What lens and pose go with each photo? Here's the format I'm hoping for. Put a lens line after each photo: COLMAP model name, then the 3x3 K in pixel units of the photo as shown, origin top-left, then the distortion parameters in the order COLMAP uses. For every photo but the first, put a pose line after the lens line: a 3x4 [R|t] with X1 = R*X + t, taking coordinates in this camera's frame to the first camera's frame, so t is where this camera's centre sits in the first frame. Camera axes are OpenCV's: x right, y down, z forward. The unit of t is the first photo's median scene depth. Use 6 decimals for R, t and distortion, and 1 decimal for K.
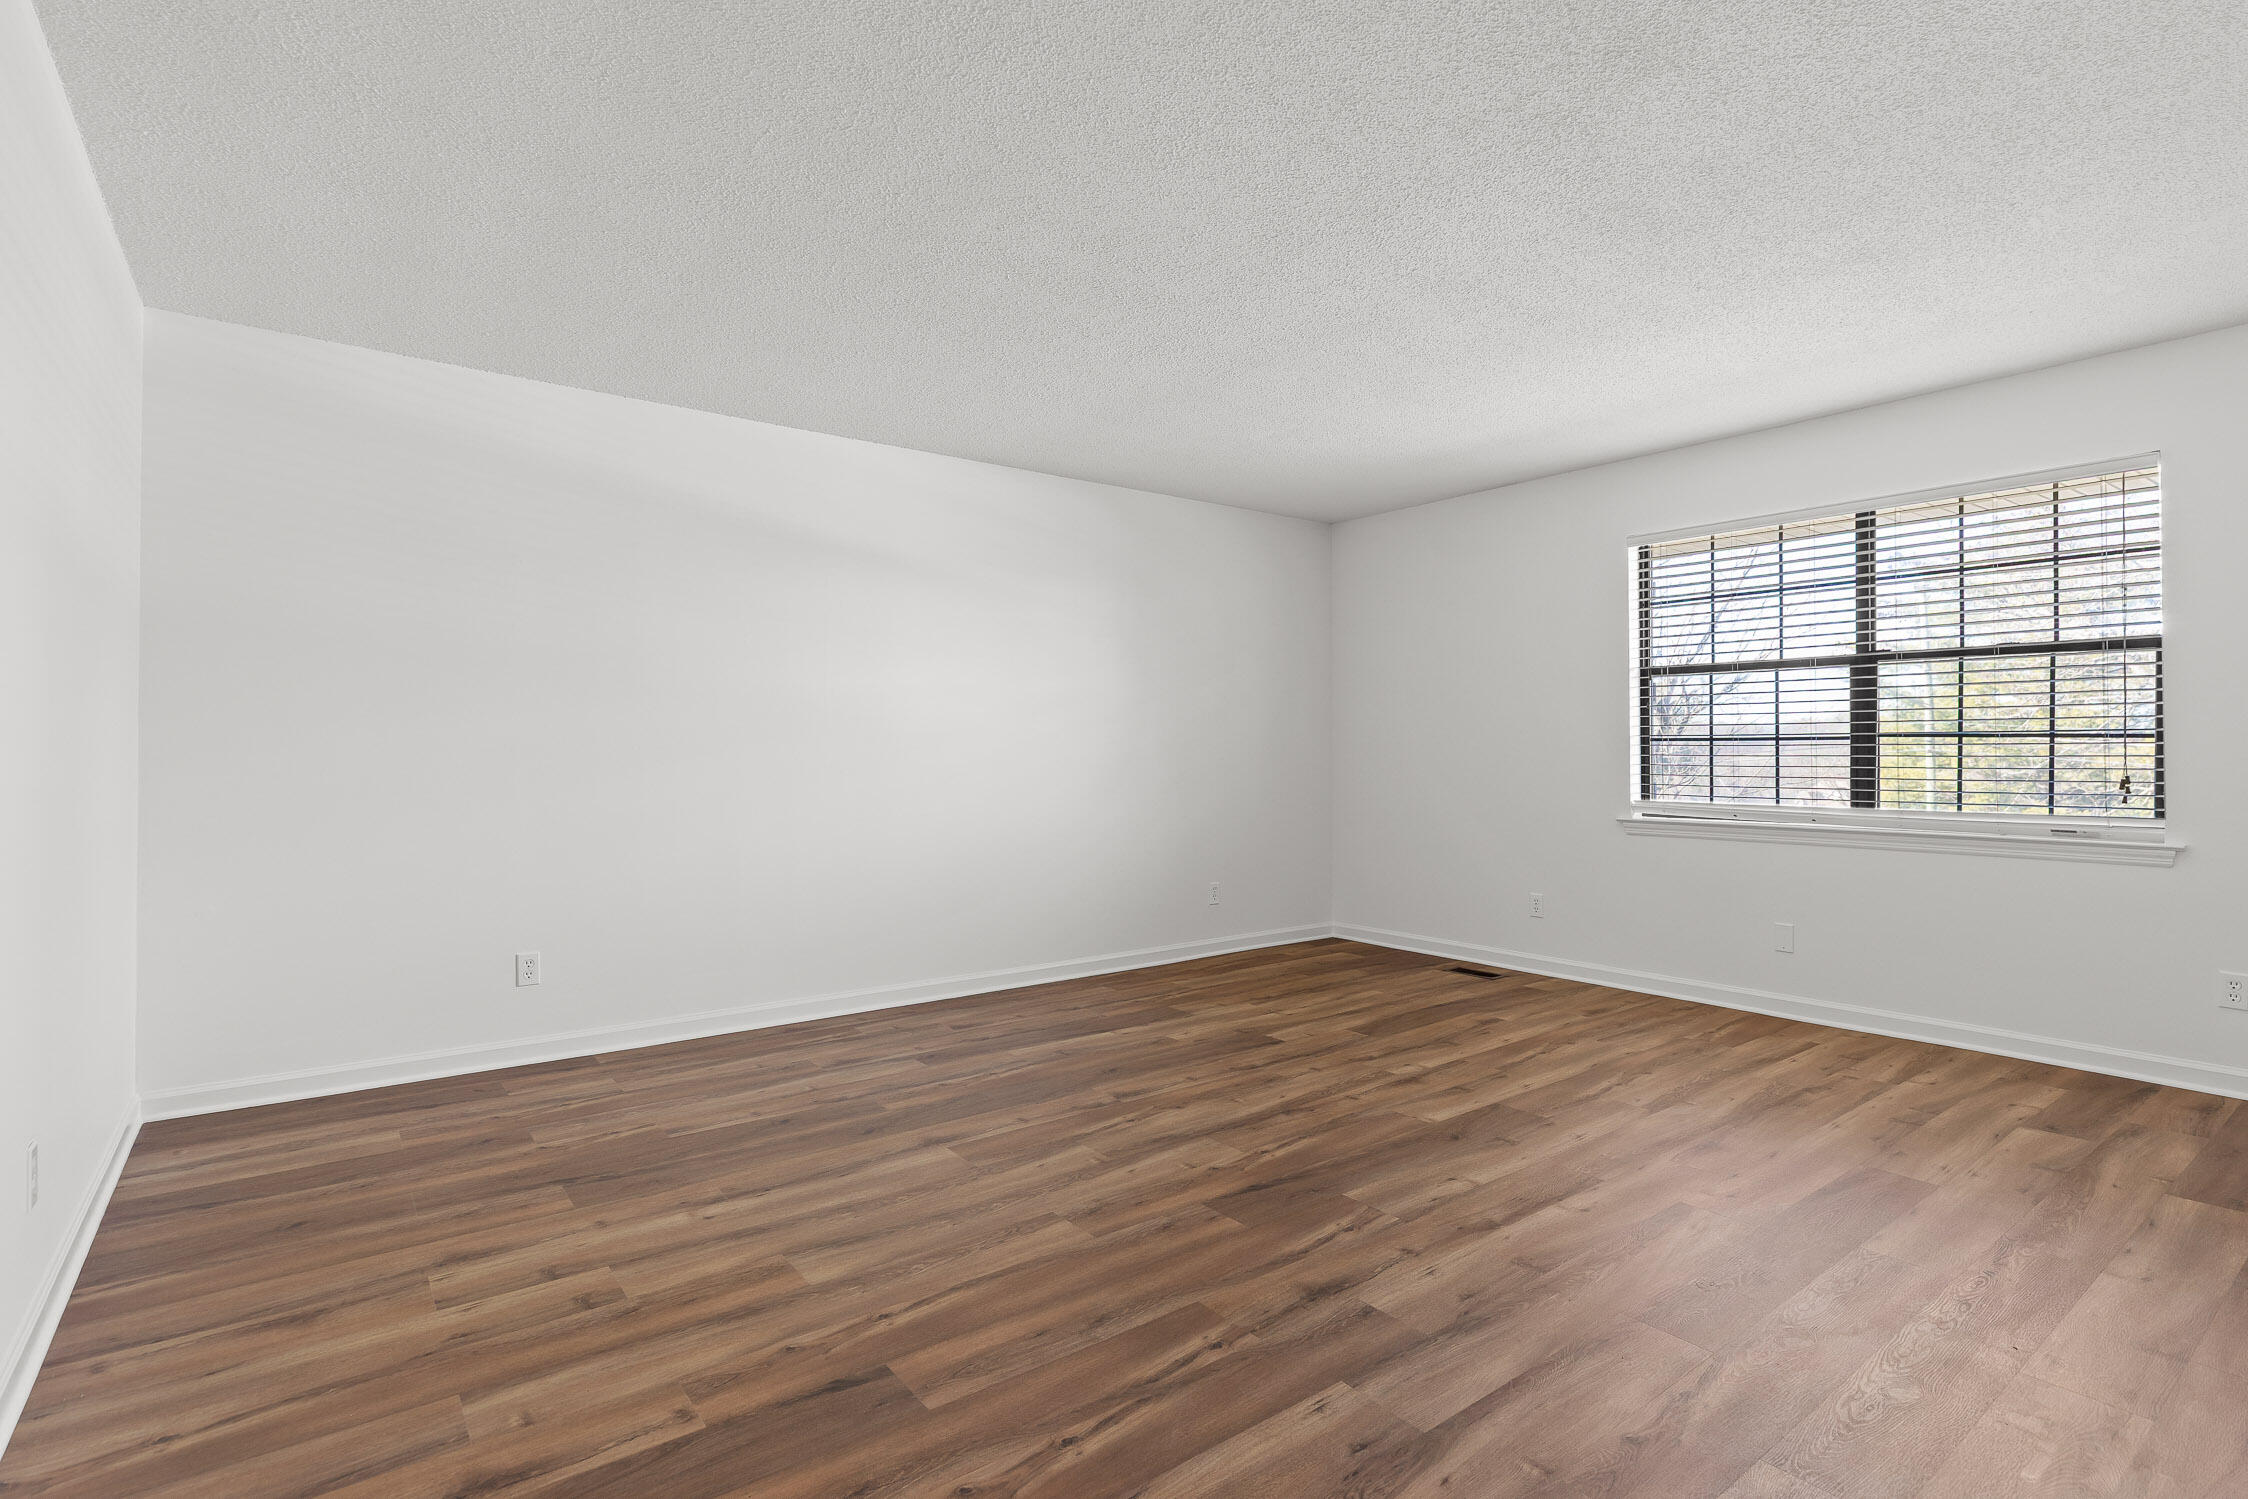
lens RADIAL K [[1079.0, 0, 1134.9], [0, 1079.0, 745.6], [0, 0, 1]] dist [0.000978, 0.000635]
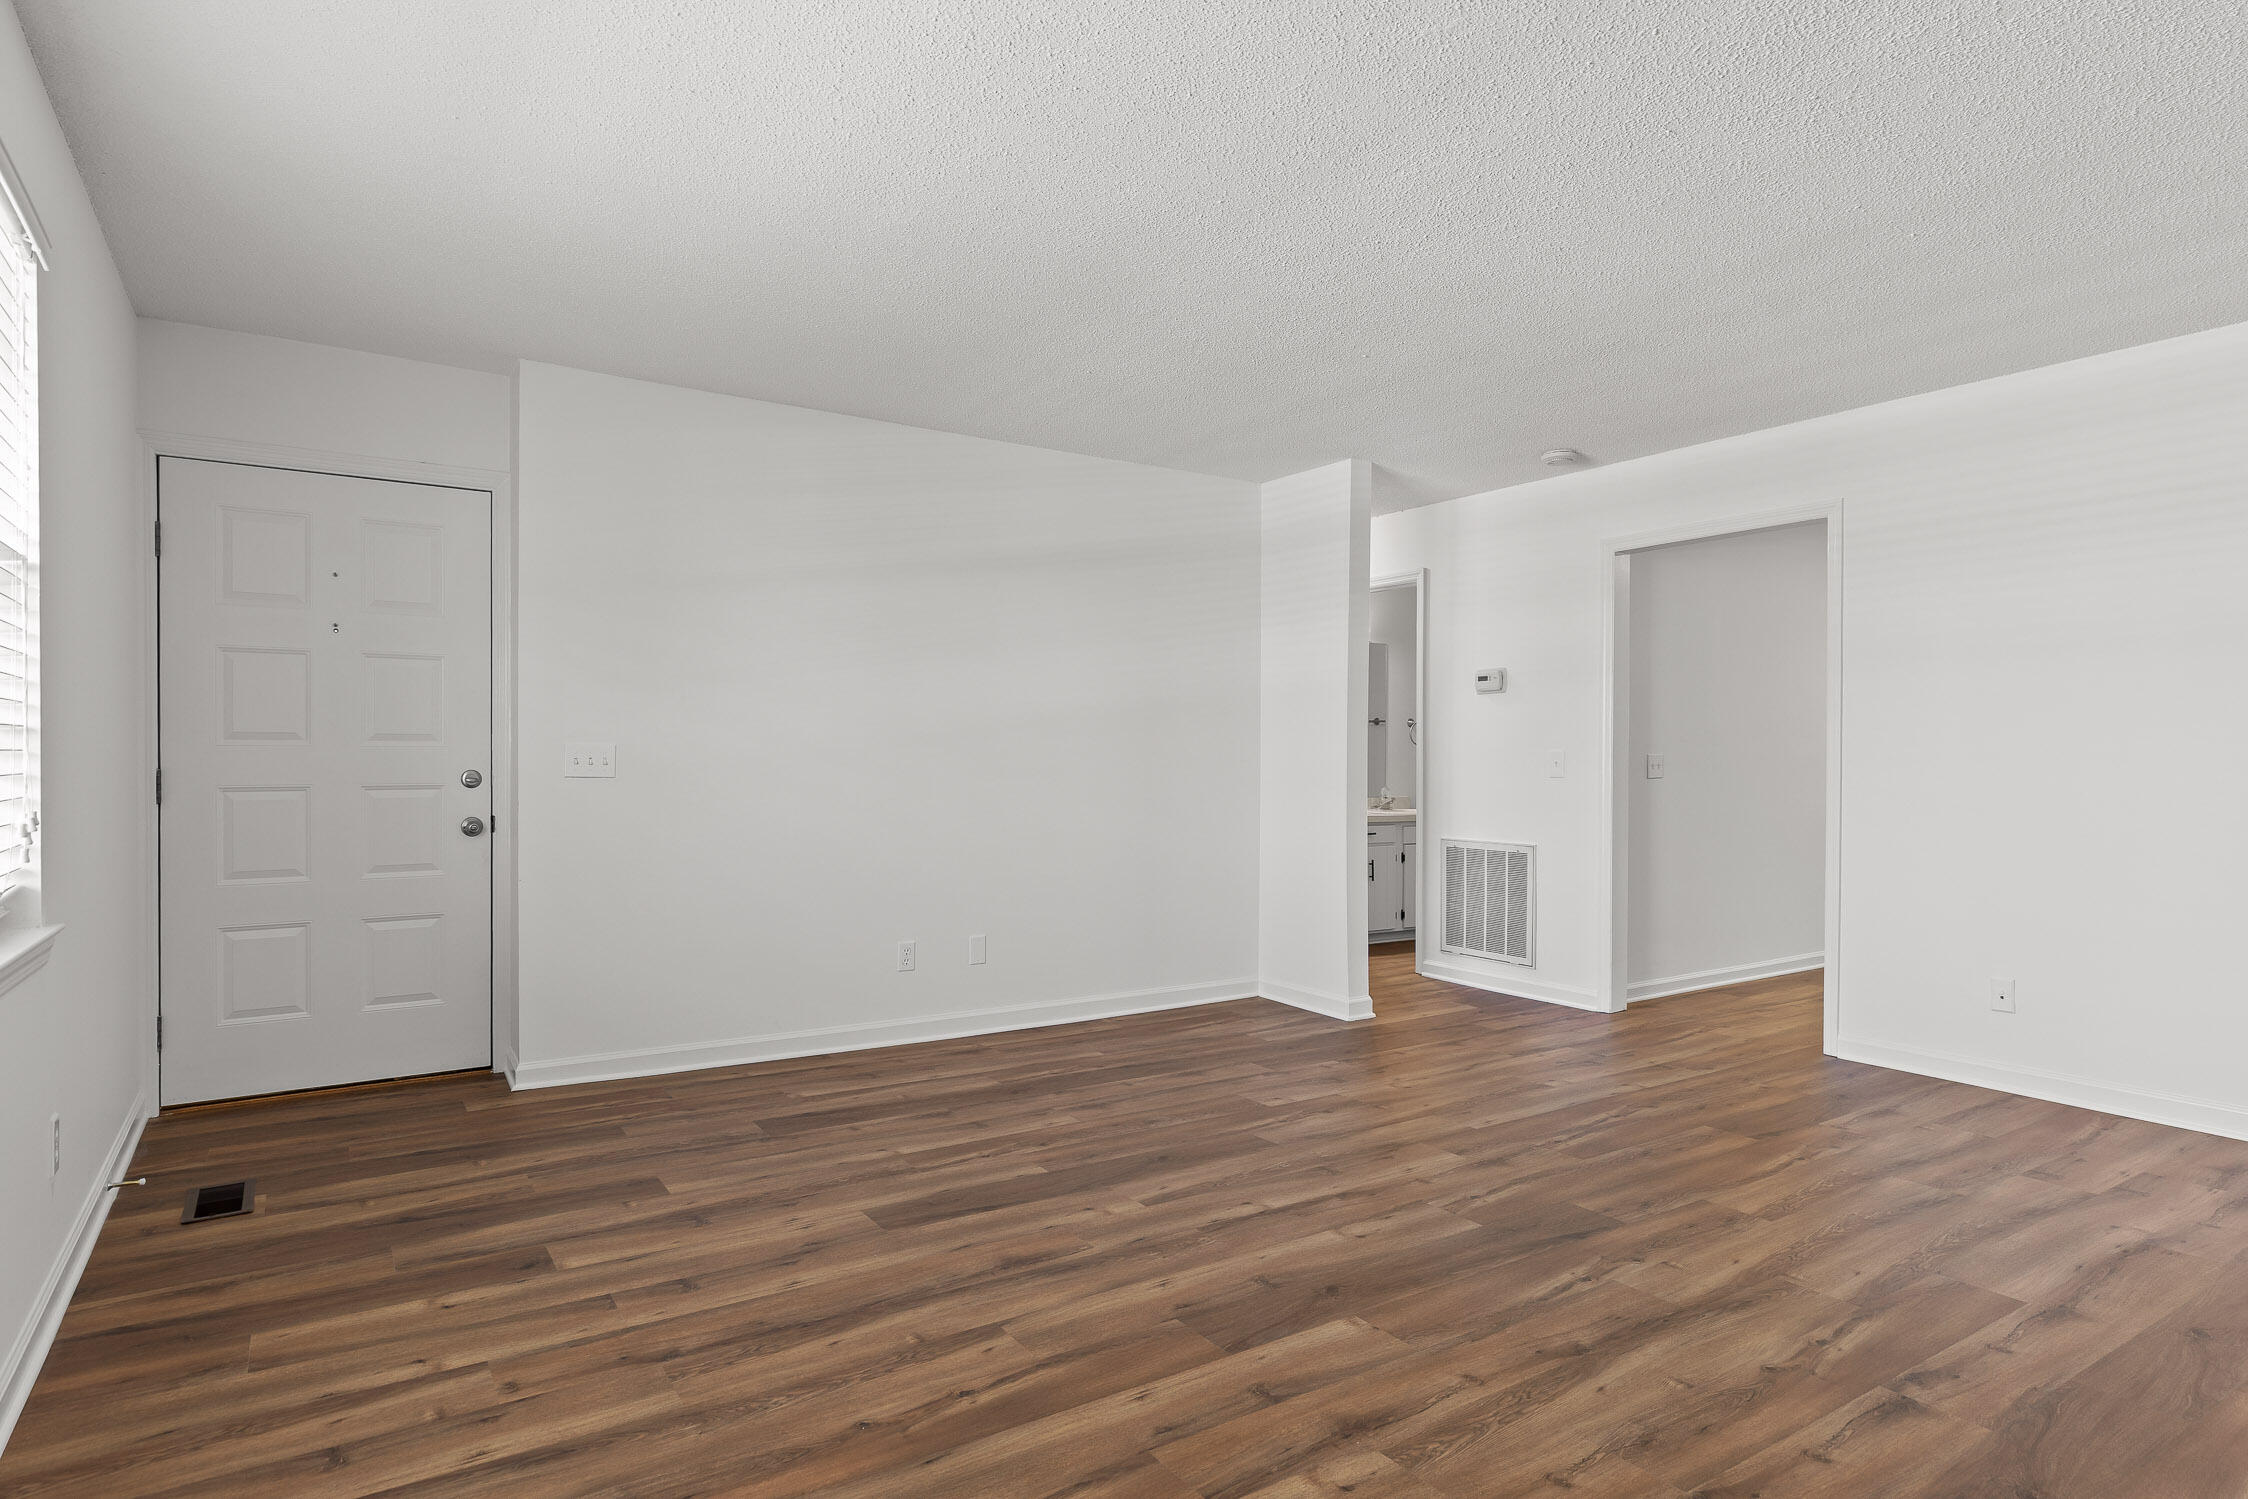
lens RADIAL K [[1239.7, 0, 1123.3], [0, 1239.7, 766.6], [0, 0, 1]] dist [0.002388, -0.001102]
pose [[-0.997460, -0.003006, 0.071170, 0.338733], [-0.003031, 0.999995, -0.000240, 0.004306], [-0.071169, -0.000455, -0.997464, 1.659634]]
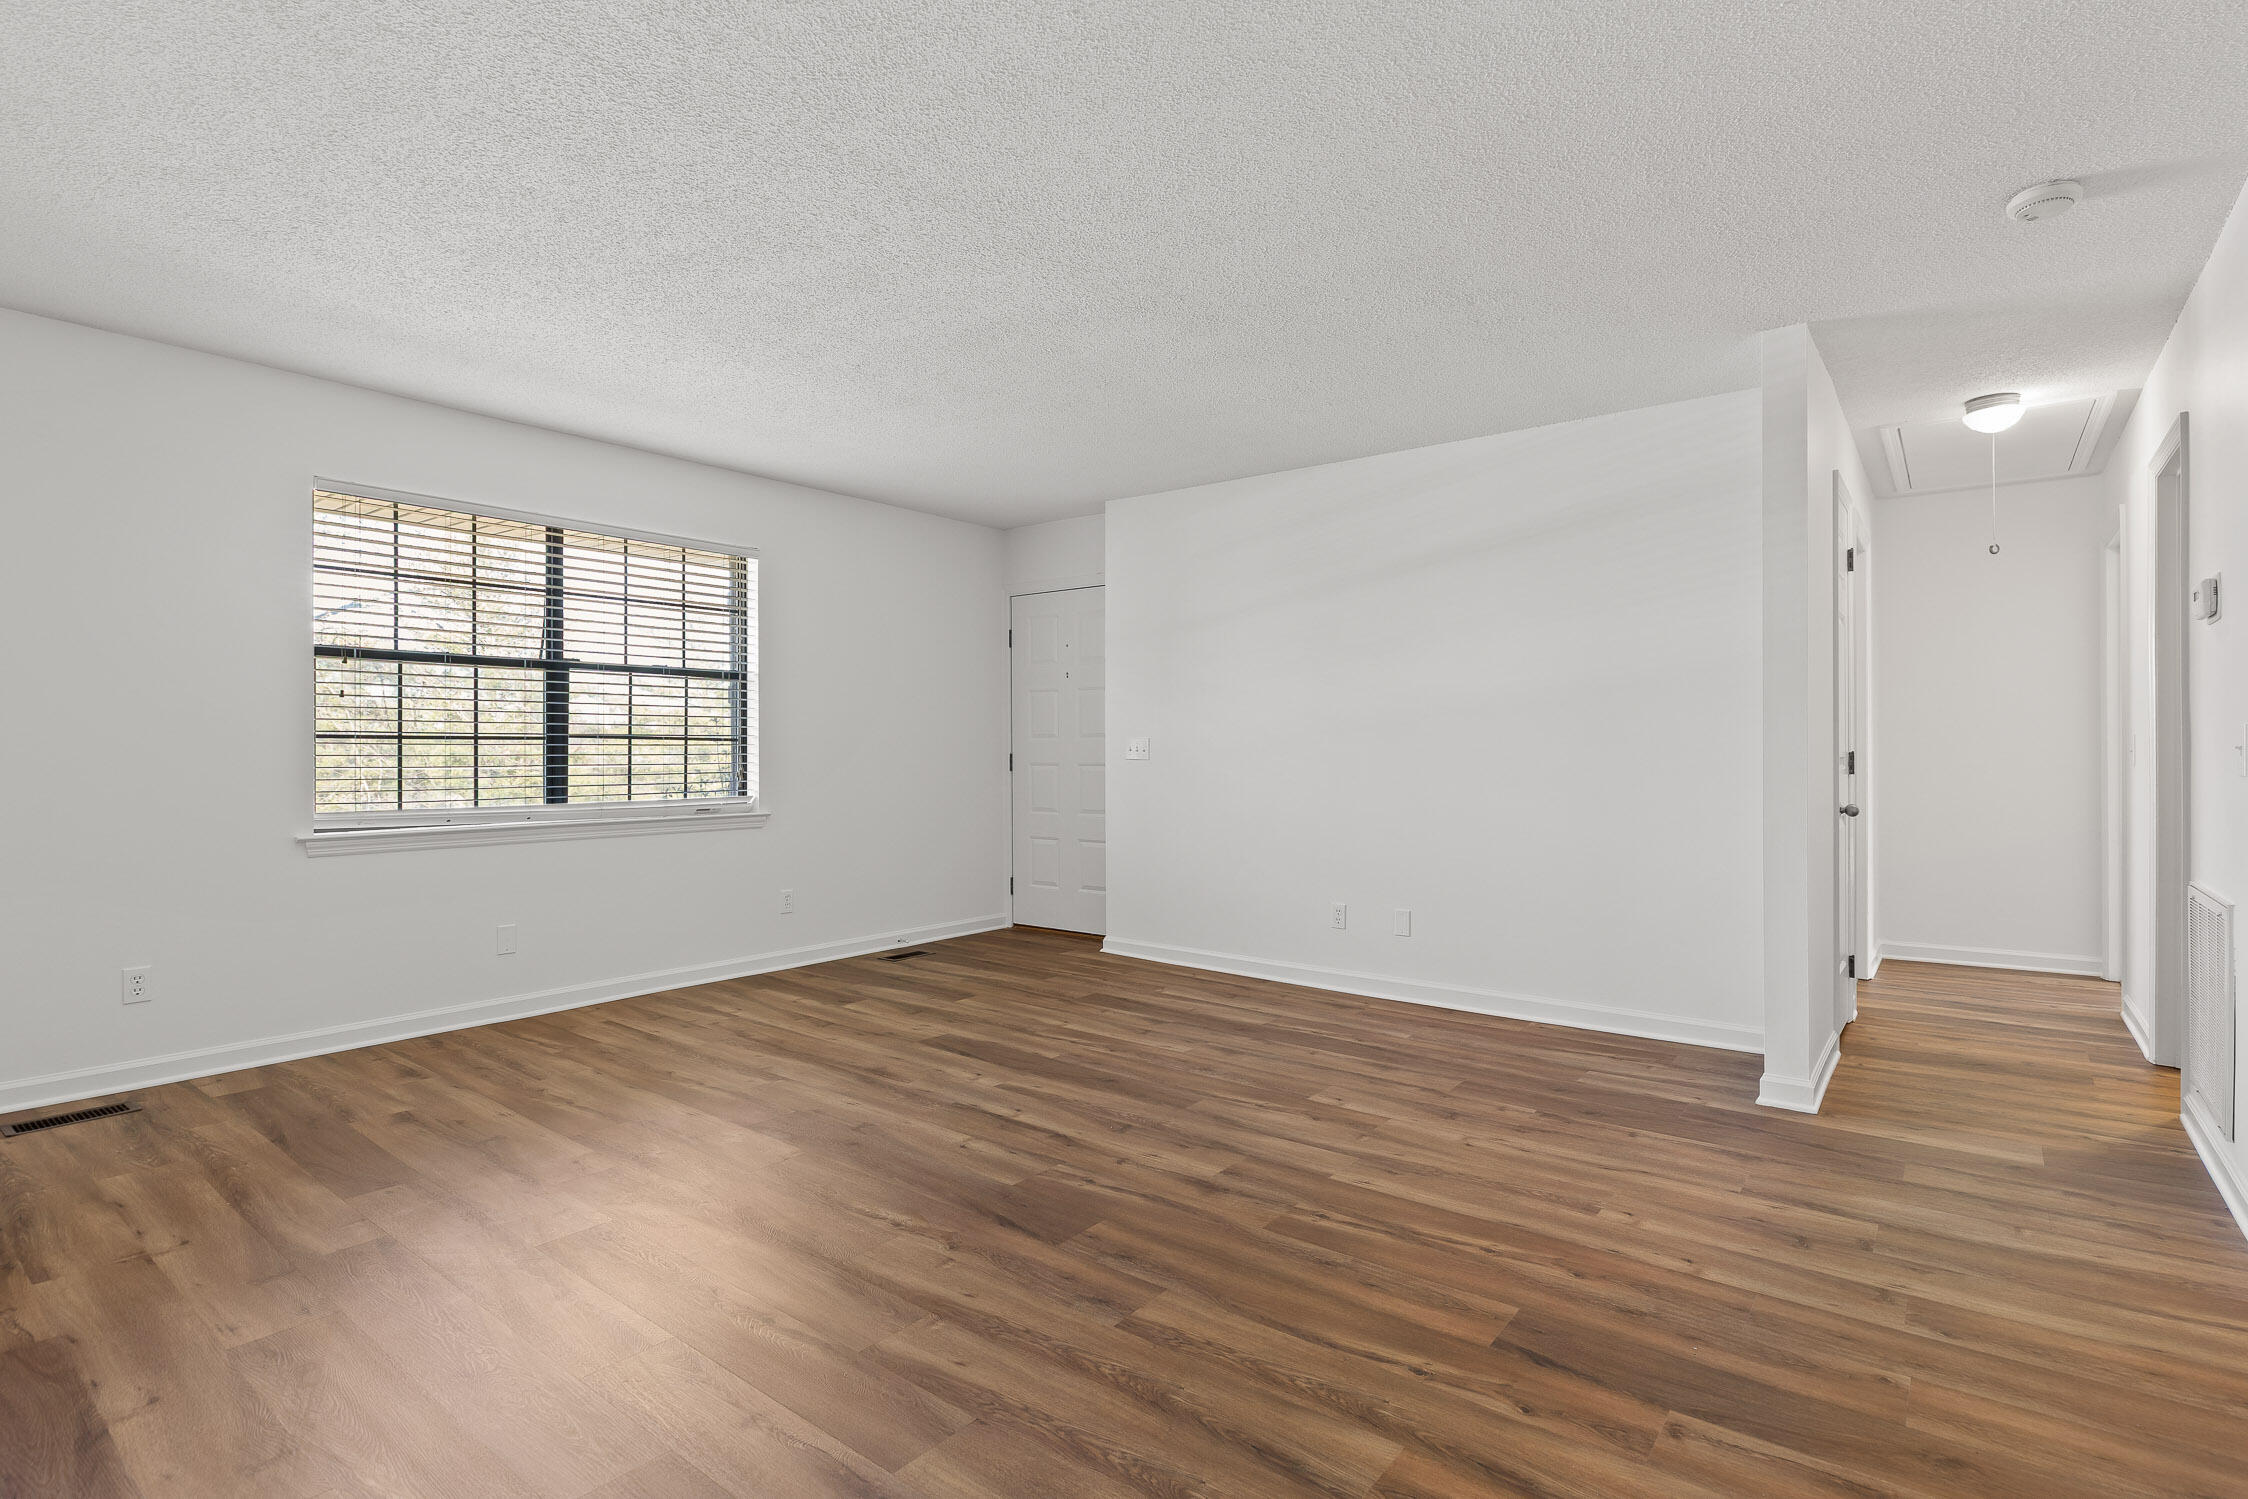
lens RADIAL K [[1086.6, 0, 1131.6], [0, 1086.6, 746.8], [0, 0, 1]] dist [-0.002257, -0.000730]
pose [[-0.247518, 0.004263, 0.968874, -0.646477], [-0.005375, 0.999969, -0.005773, 0.005599], [-0.968868, -0.006636, -0.247487, 0.892899]]
